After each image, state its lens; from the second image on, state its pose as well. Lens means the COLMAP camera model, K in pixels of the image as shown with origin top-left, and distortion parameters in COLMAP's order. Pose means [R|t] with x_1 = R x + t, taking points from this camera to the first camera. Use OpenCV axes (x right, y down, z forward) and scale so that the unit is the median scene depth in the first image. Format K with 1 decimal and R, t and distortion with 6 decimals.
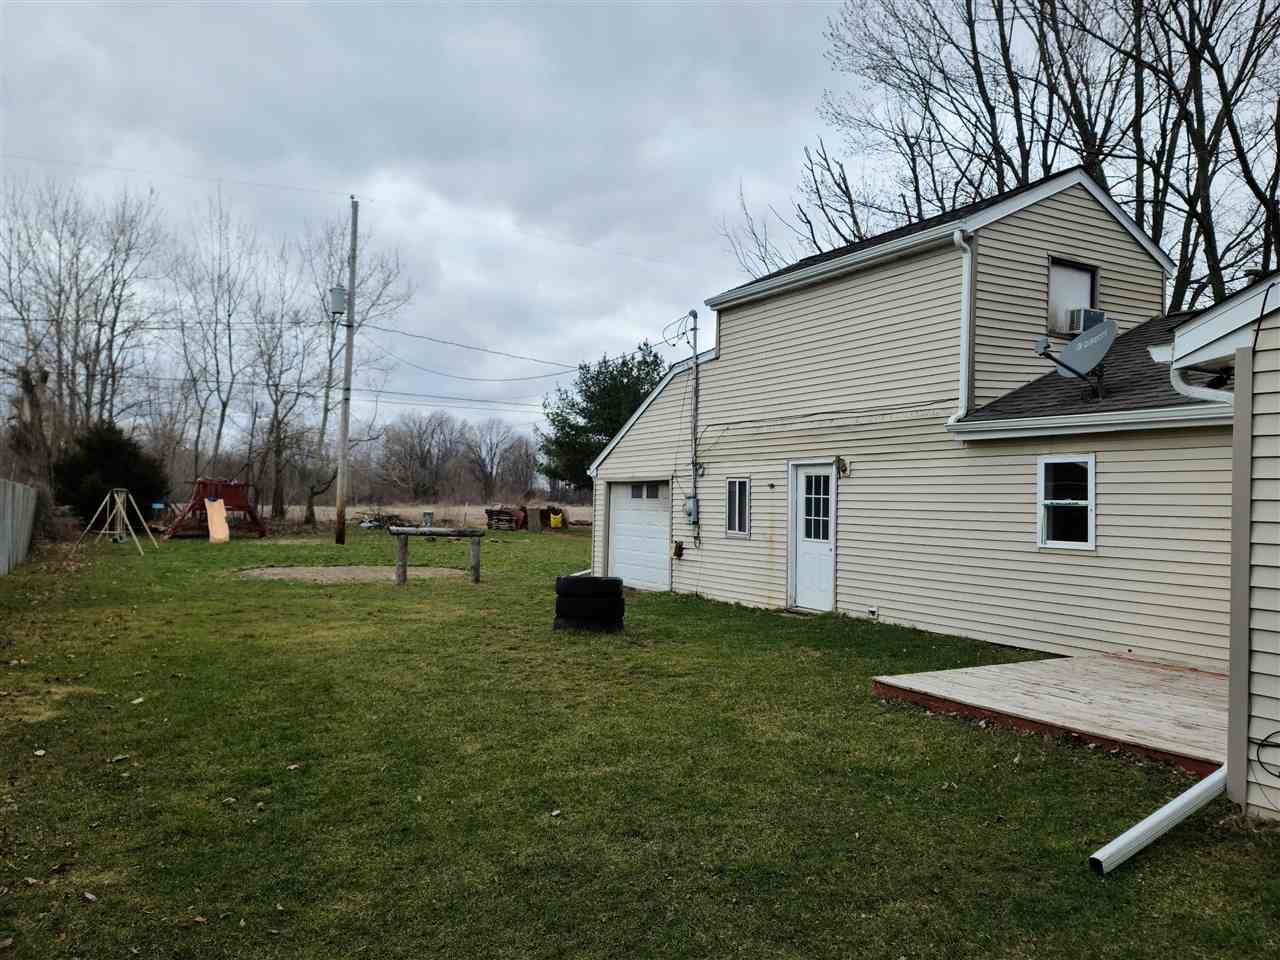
lens RADIAL K [[938.3, 0, 635.9], [0, 938.3, 490.2], [0, 0, 1]] dist [0.061234, 0.001398]
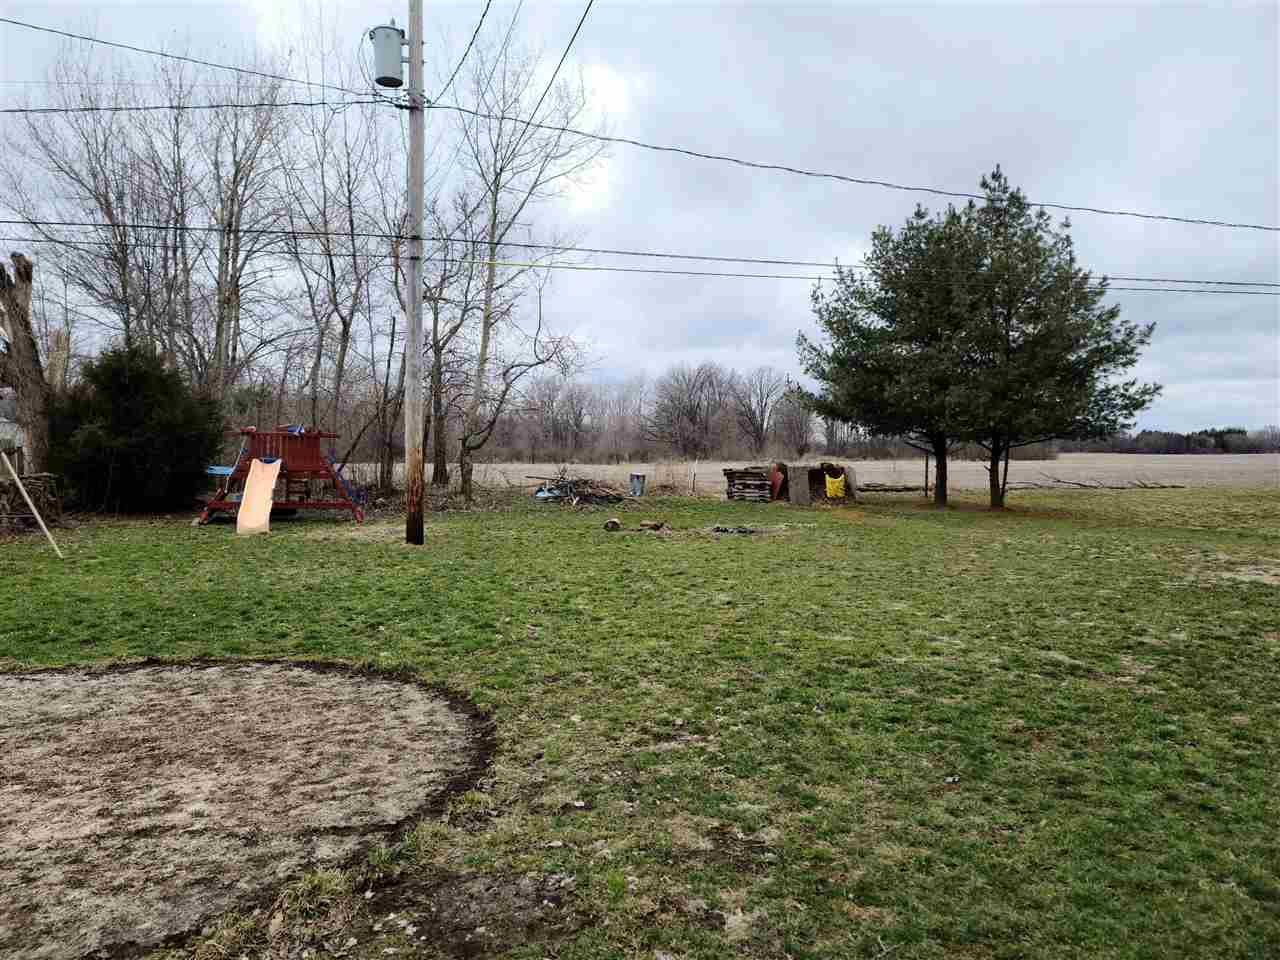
lens RADIAL K [[938.3, 0, 630.9], [0, 938.3, 490.4], [0, 0, 1]] dist [0.061234, 0.001398]
pose [[0.956203, -0.004071, -0.292676, -0.032161], [0.018124, 0.998808, 0.045321, 0.004553], [0.292142, -0.048640, 0.955137, 0.366711]]
